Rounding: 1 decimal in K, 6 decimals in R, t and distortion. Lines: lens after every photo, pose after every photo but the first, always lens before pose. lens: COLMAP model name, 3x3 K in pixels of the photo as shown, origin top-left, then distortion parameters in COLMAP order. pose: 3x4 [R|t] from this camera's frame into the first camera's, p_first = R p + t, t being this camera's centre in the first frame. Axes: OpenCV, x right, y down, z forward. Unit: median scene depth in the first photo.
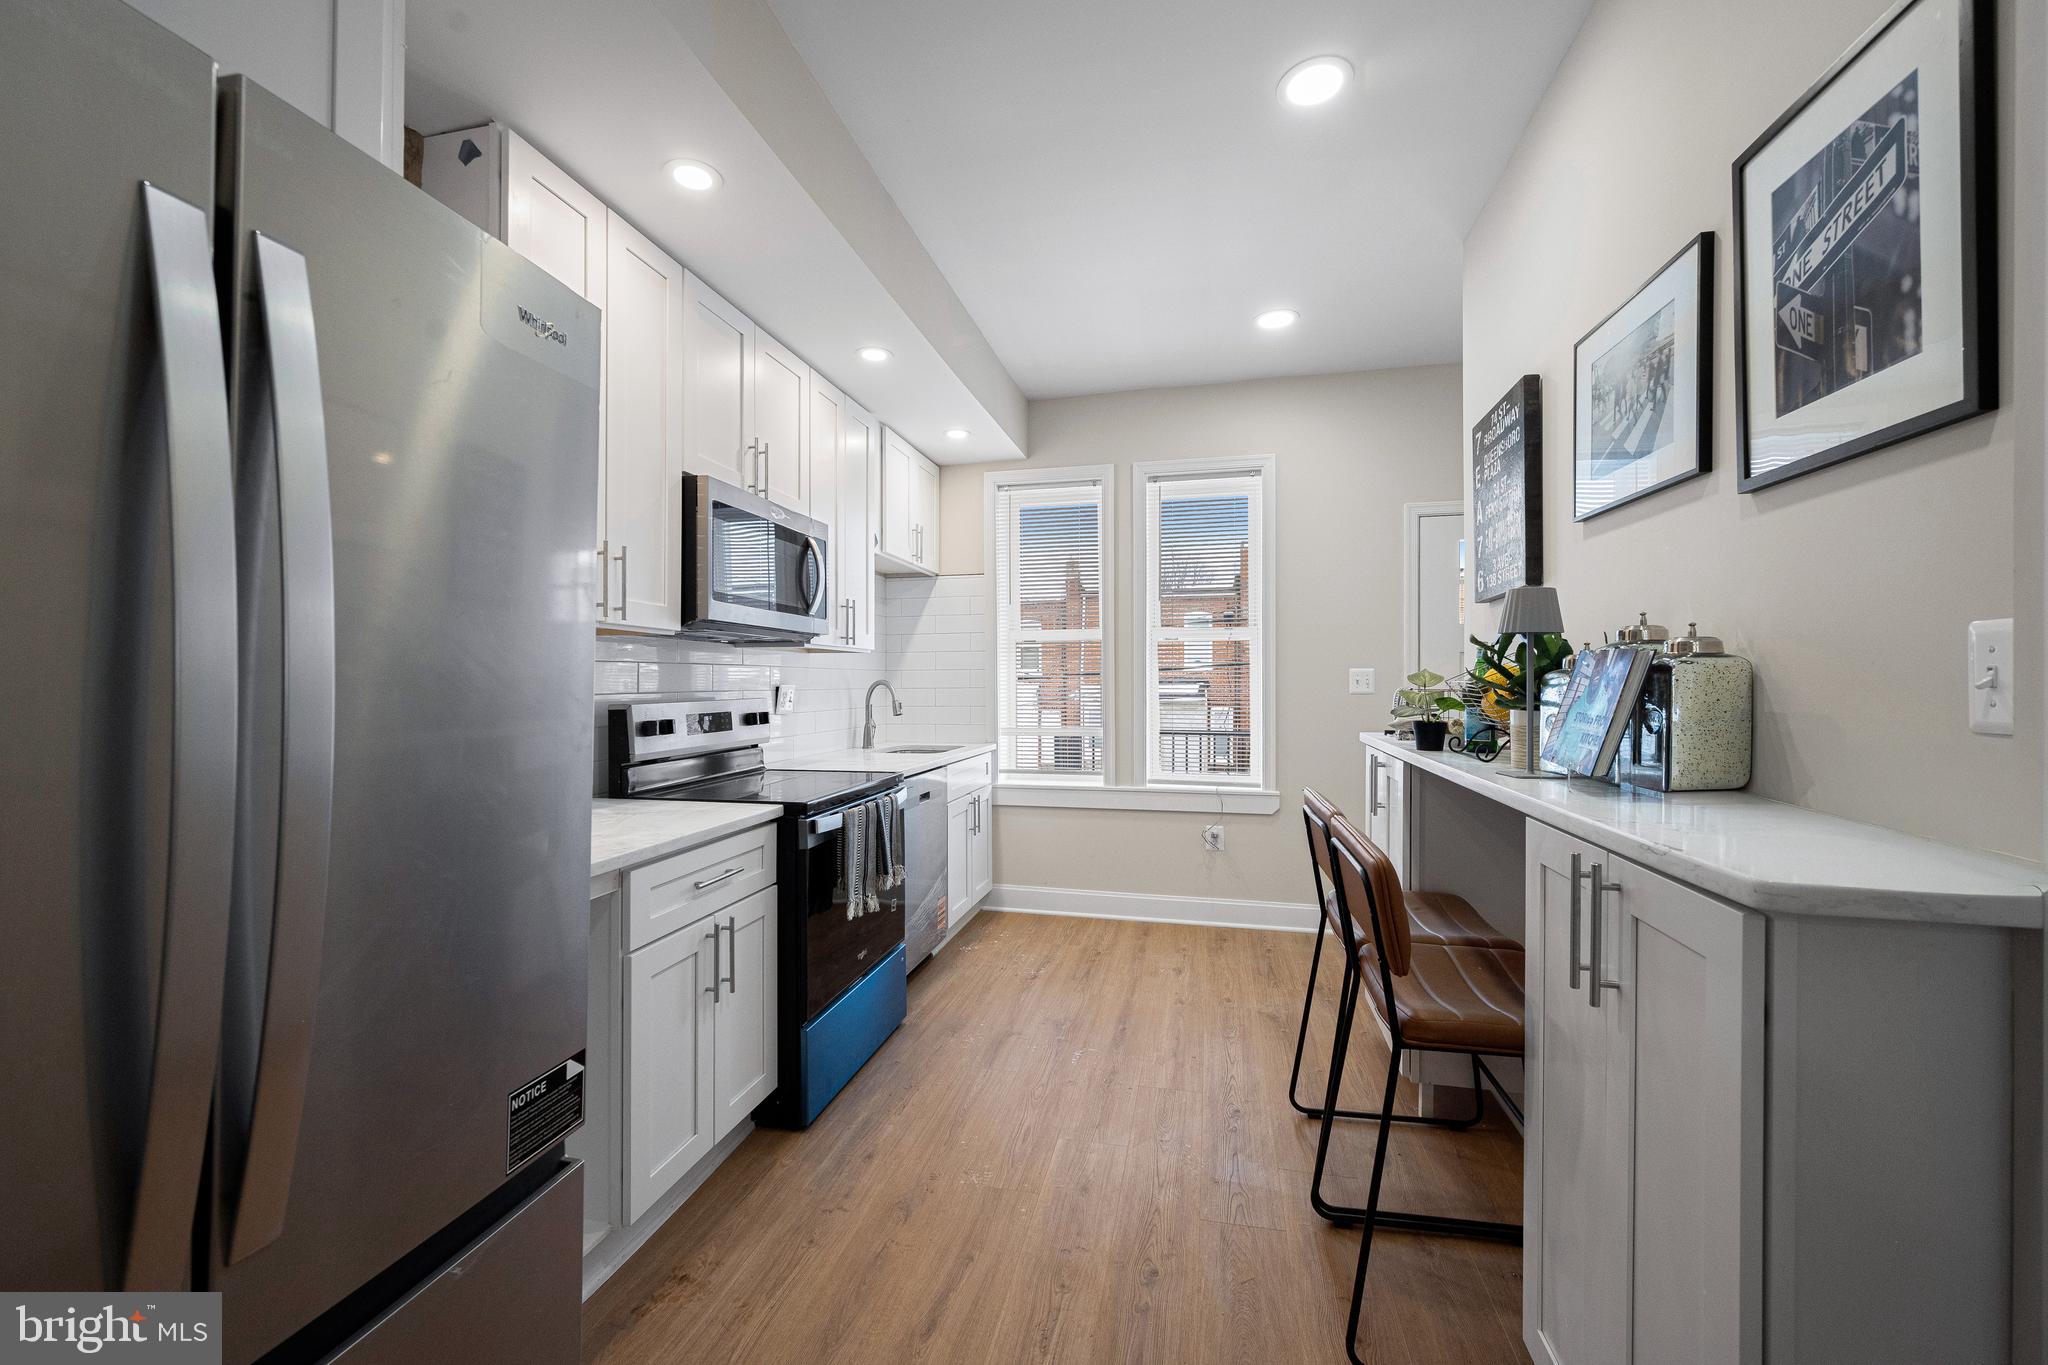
lens RADIAL K [[823.8, 0, 1023.1], [0, 823.8, 684.7], [0, 0, 1]] dist [-0.000841, -0.000099]
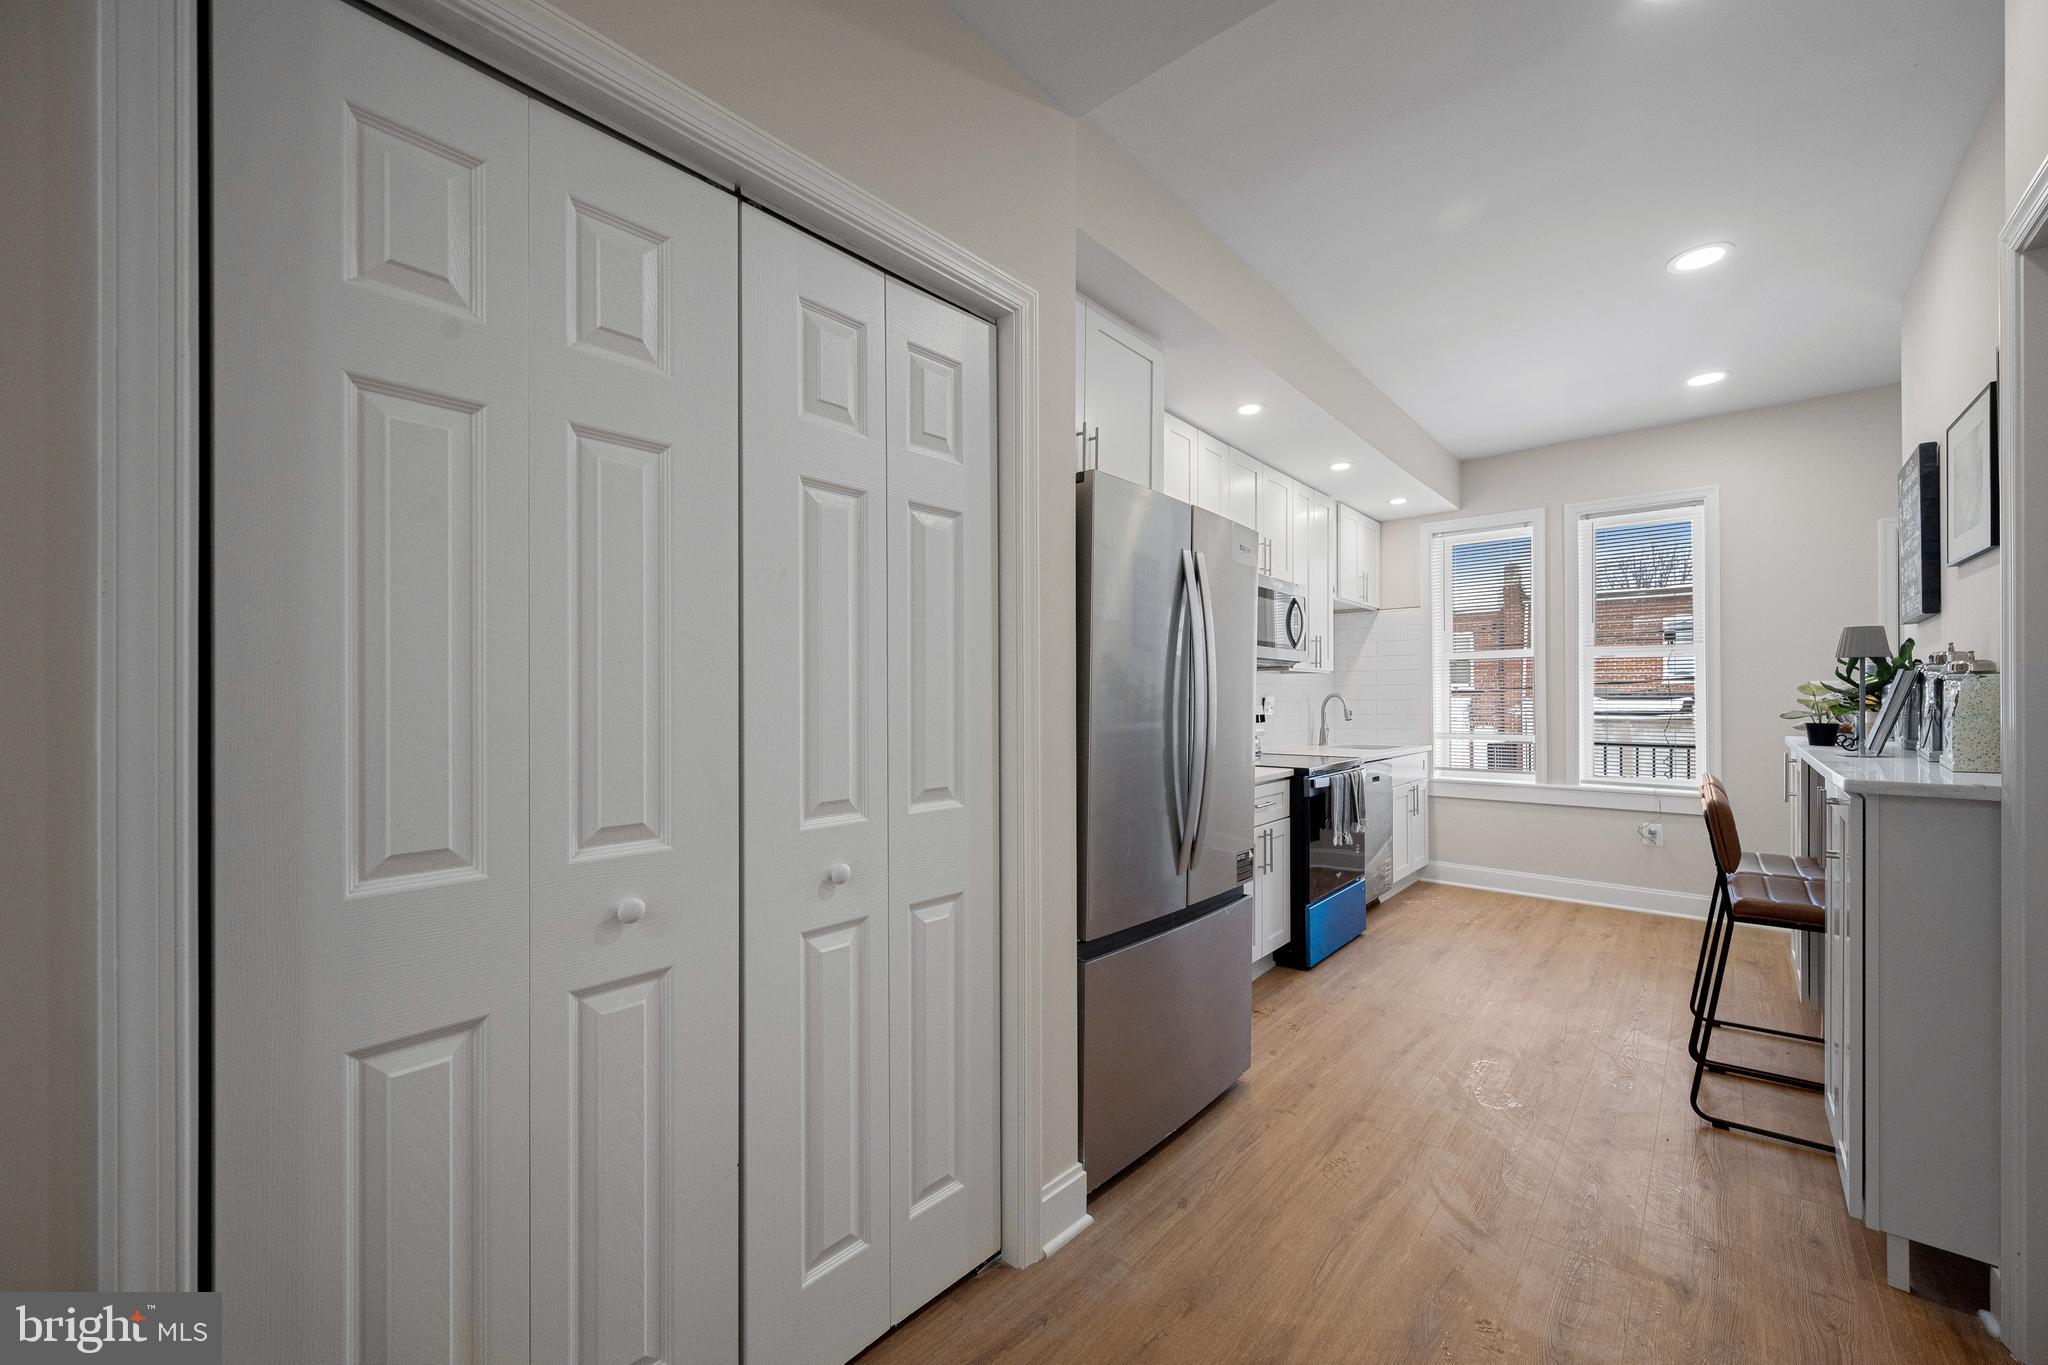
lens RADIAL K [[812.4, 0, 1024.6], [0, 812.4, 695.6], [0, 0, 1]] dist [0.000661, 0.000093]
pose [[0.885867, -0.002023, -0.463935, -0.013705], [-0.000646, 0.999984, -0.005592, 0.008174], [0.463939, 0.005254, 0.885851, -0.564958]]
